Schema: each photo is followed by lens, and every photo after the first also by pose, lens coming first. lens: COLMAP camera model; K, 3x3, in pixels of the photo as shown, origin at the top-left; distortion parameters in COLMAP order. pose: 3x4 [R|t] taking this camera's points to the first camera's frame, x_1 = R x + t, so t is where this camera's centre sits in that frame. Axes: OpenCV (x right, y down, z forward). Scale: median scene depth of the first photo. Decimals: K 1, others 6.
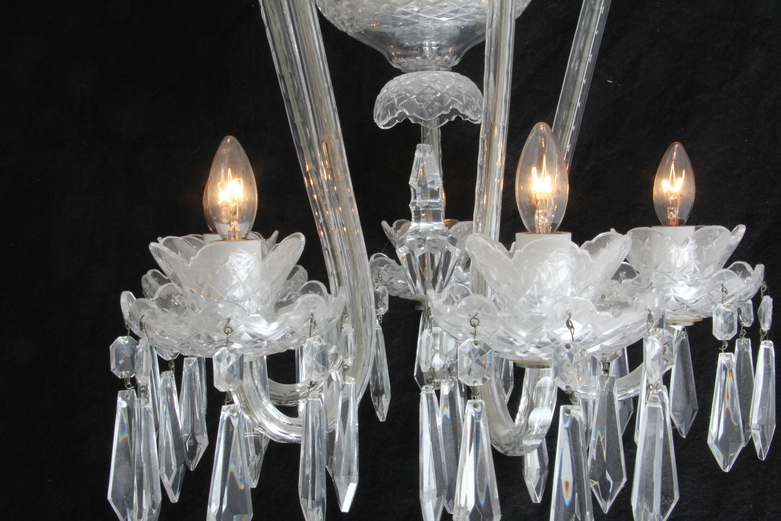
lens RADIAL K [[1111.6, 0, 390.5], [0, 1111.6, 260.5], [0, 0, 1]] dist [-0.005494, 0.588938]
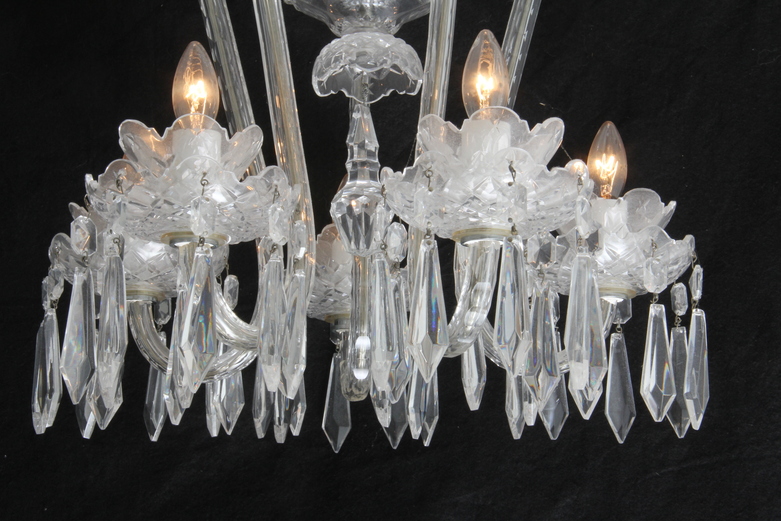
lens RADIAL K [[1919.8, 0, 390.5], [0, 1919.8, 260.5], [0, 0, 1]] dist [0.480747, -0.214476]
pose [[0.992341, 0.049688, 0.113095, -0.134354], [-0.019092, 0.966225, -0.256992, 0.478468], [-0.122045, 0.252865, 0.959773, -0.639697]]
